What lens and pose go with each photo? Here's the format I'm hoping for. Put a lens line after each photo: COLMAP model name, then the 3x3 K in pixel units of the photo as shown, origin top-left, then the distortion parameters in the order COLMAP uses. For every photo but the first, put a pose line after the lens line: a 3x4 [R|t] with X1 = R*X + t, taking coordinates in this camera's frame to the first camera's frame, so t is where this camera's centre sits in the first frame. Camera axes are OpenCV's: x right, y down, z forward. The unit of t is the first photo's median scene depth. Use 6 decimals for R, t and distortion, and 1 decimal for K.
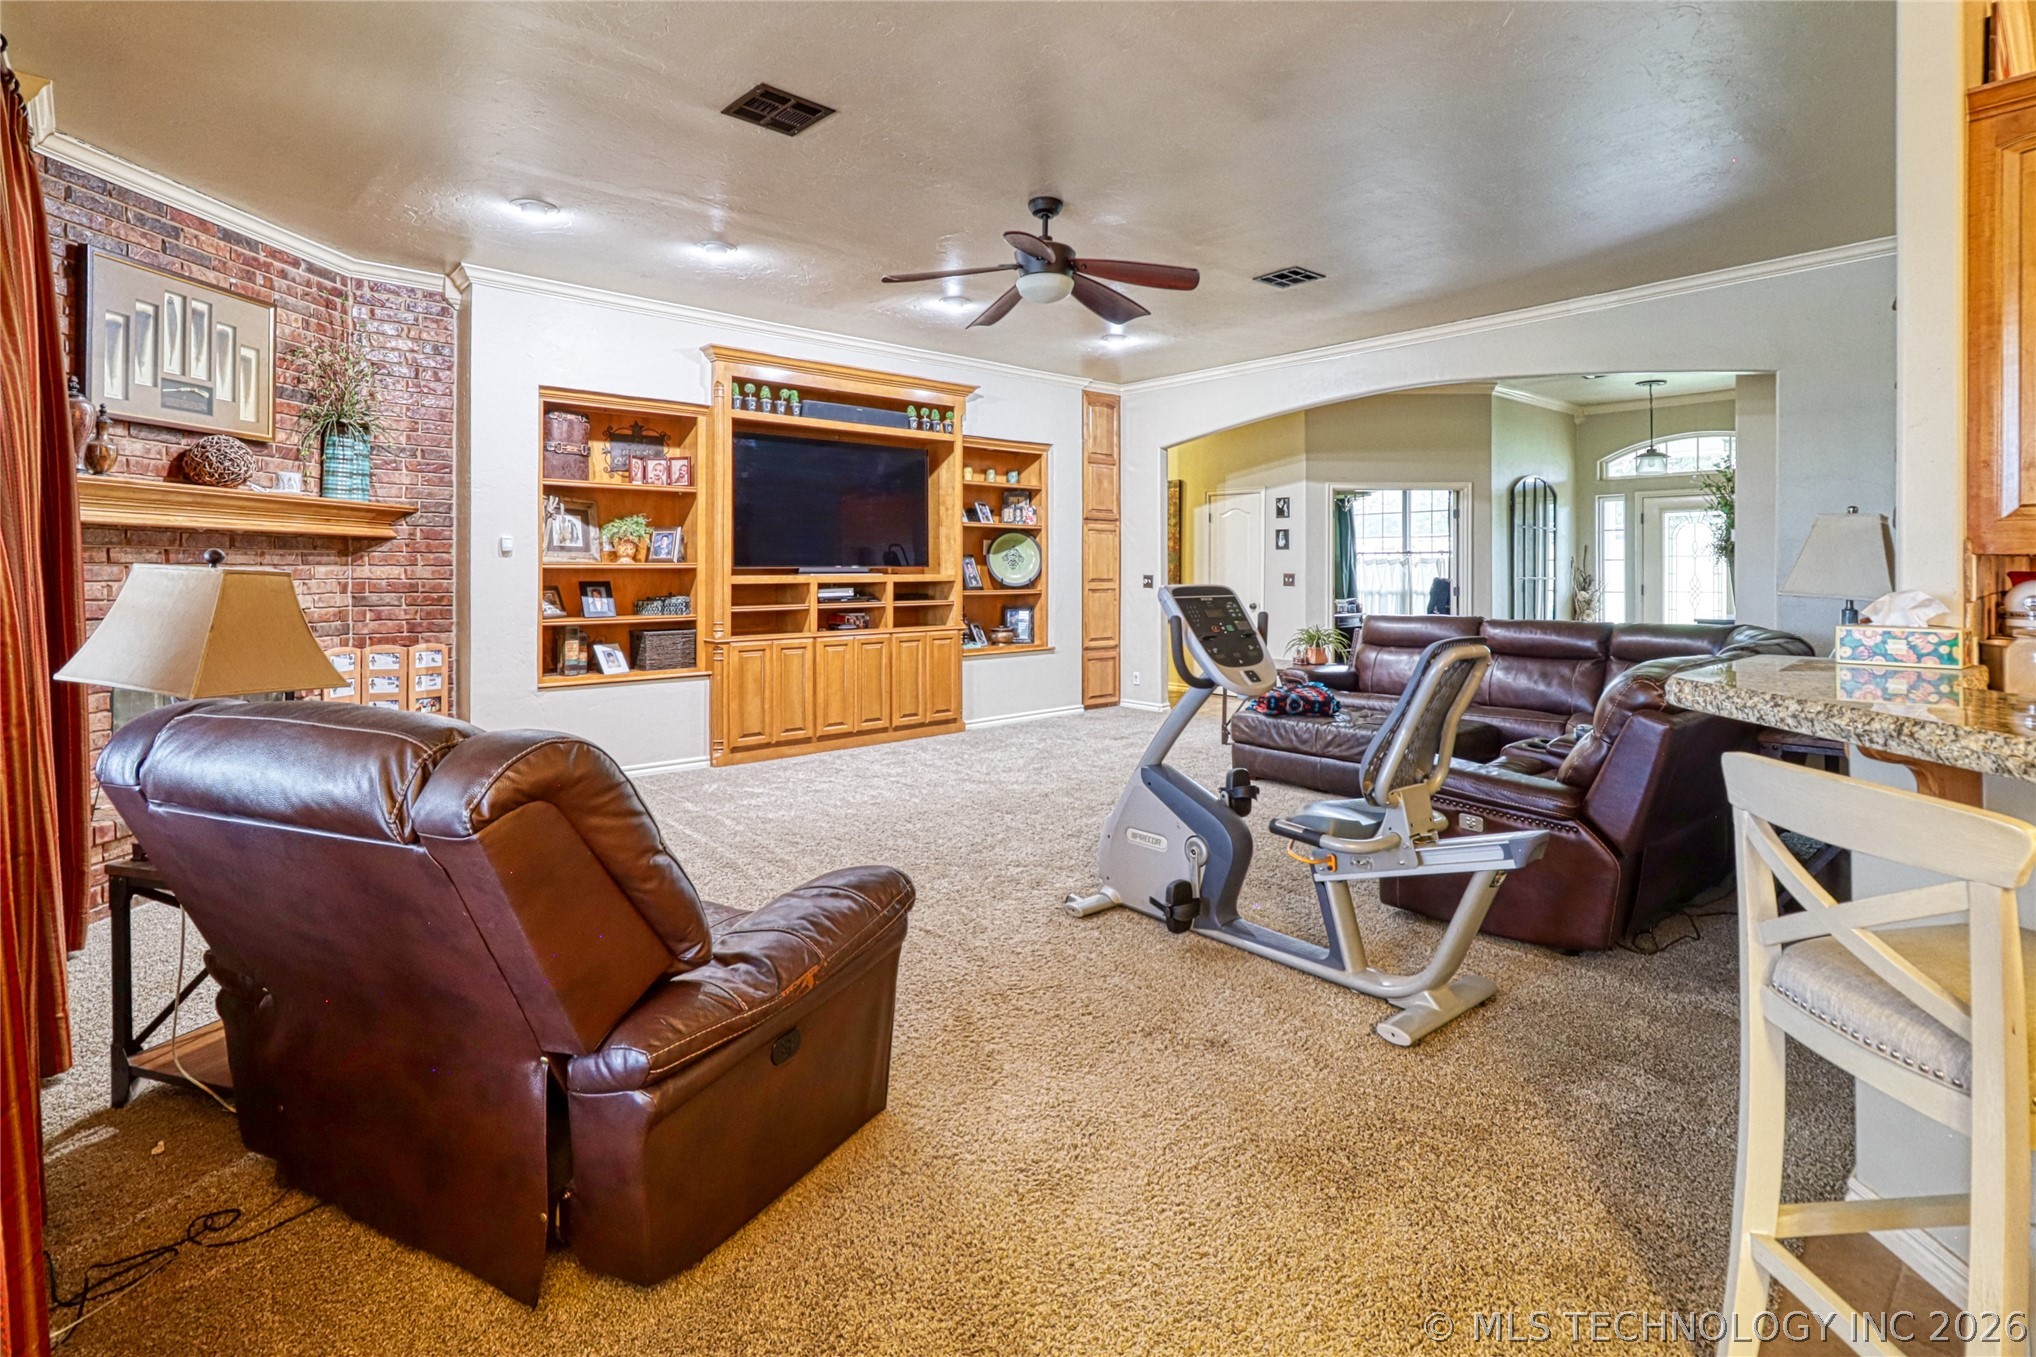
lens RADIAL K [[958.5, 0, 1062.1], [0, 958.5, 562.0], [0, 0, 1]] dist [0.000527, 0.000476]
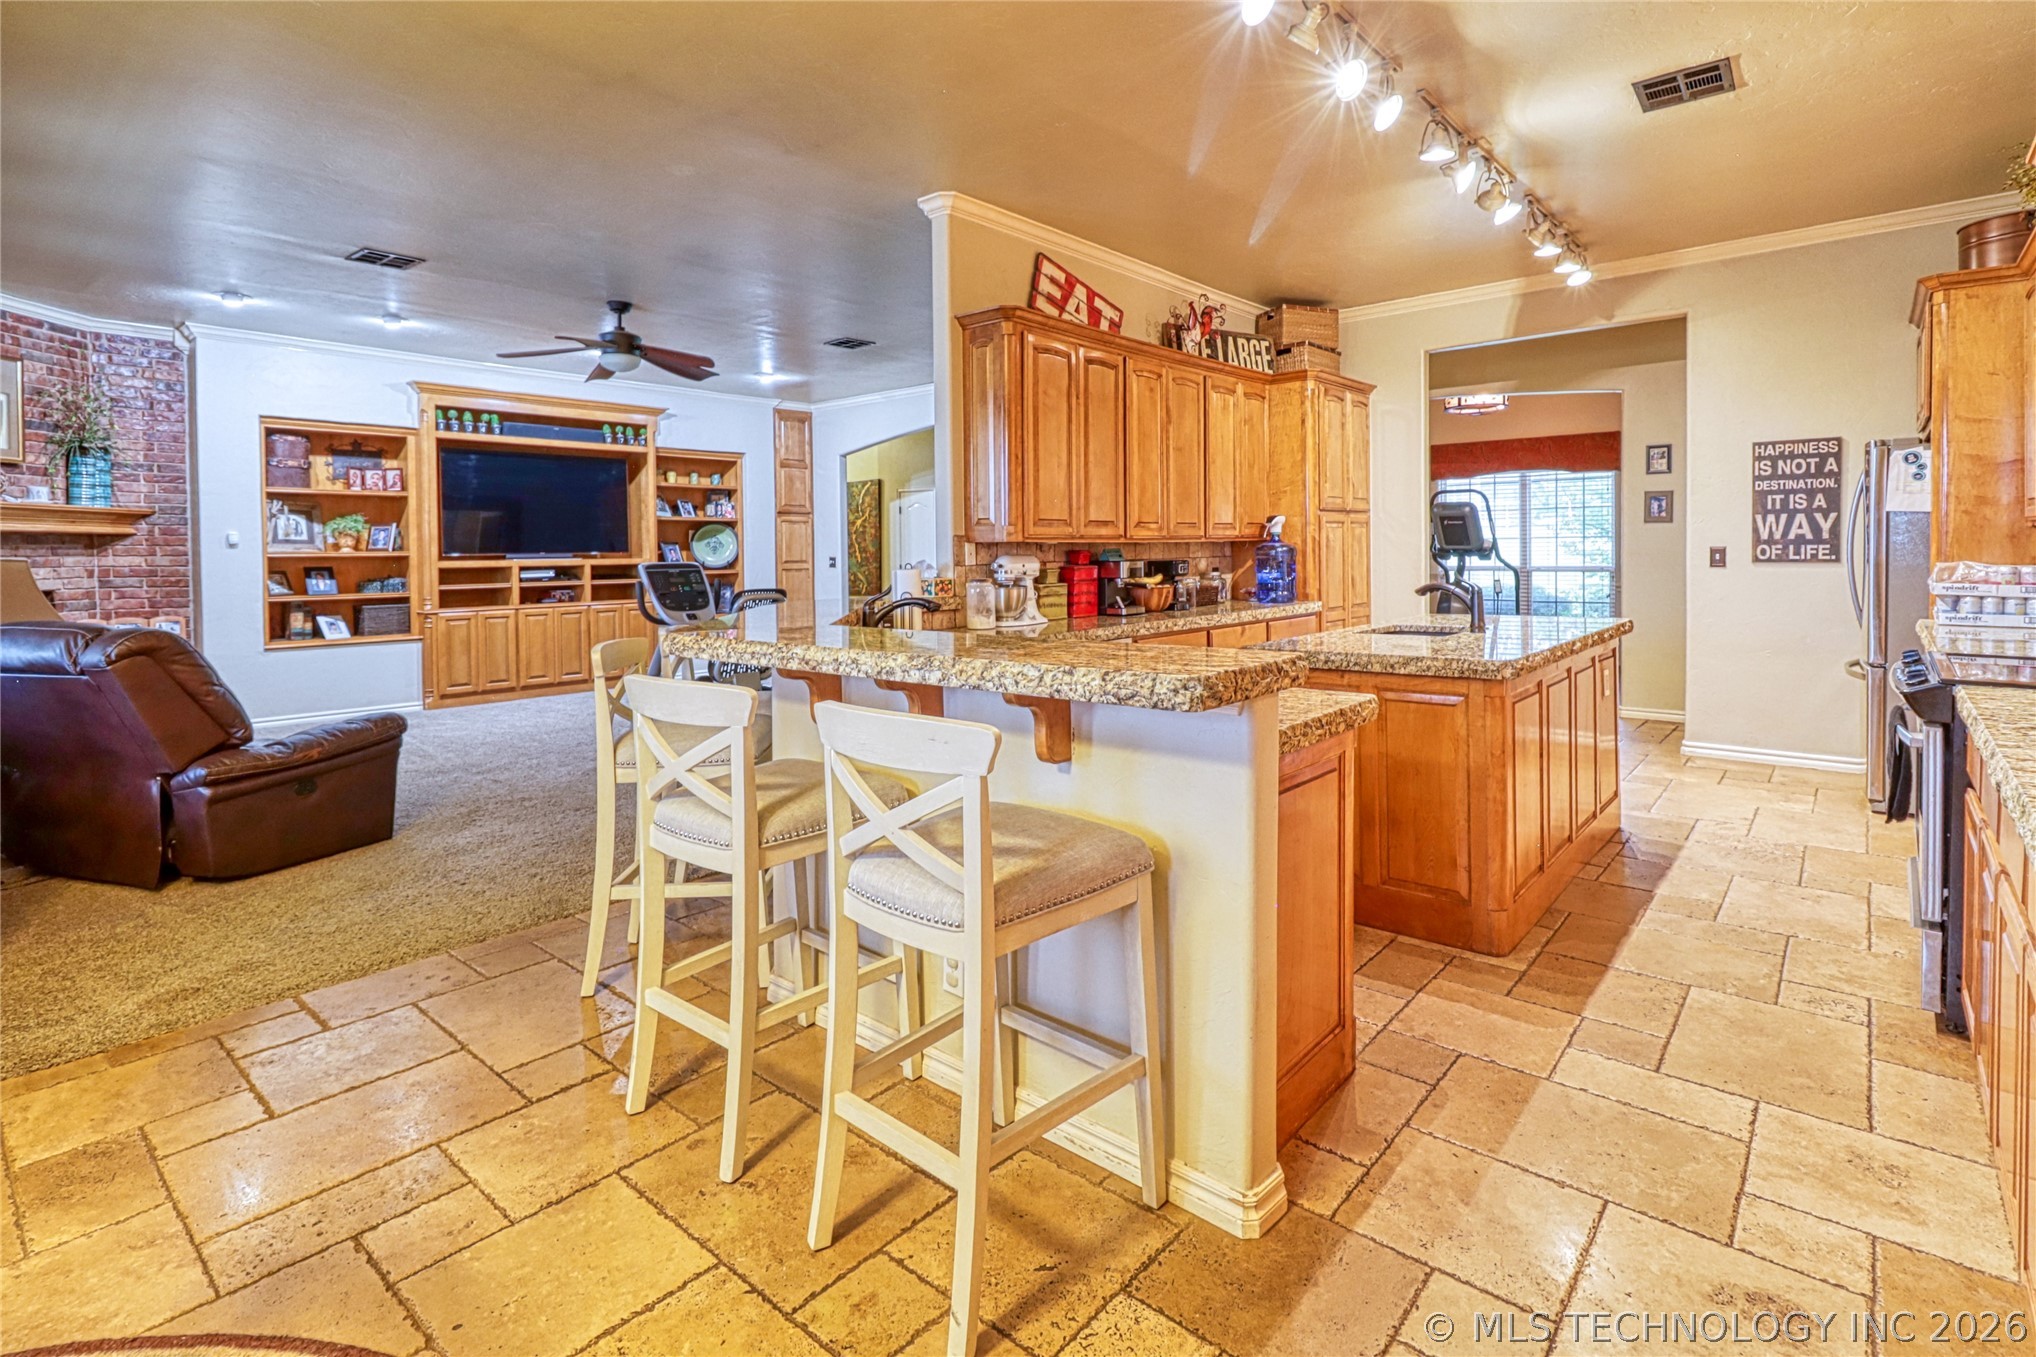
lens RADIAL K [[937.7, 0, 1060.7], [0, 937.7, 564.6], [0, 0, 1]] dist [0.001302, -0.000527]
pose [[0.990661, -0.011438, 0.135867, 0.312527], [0.008634, 0.999738, 0.021207, -0.000615], [-0.136074, -0.019835, 0.990500, -0.359230]]
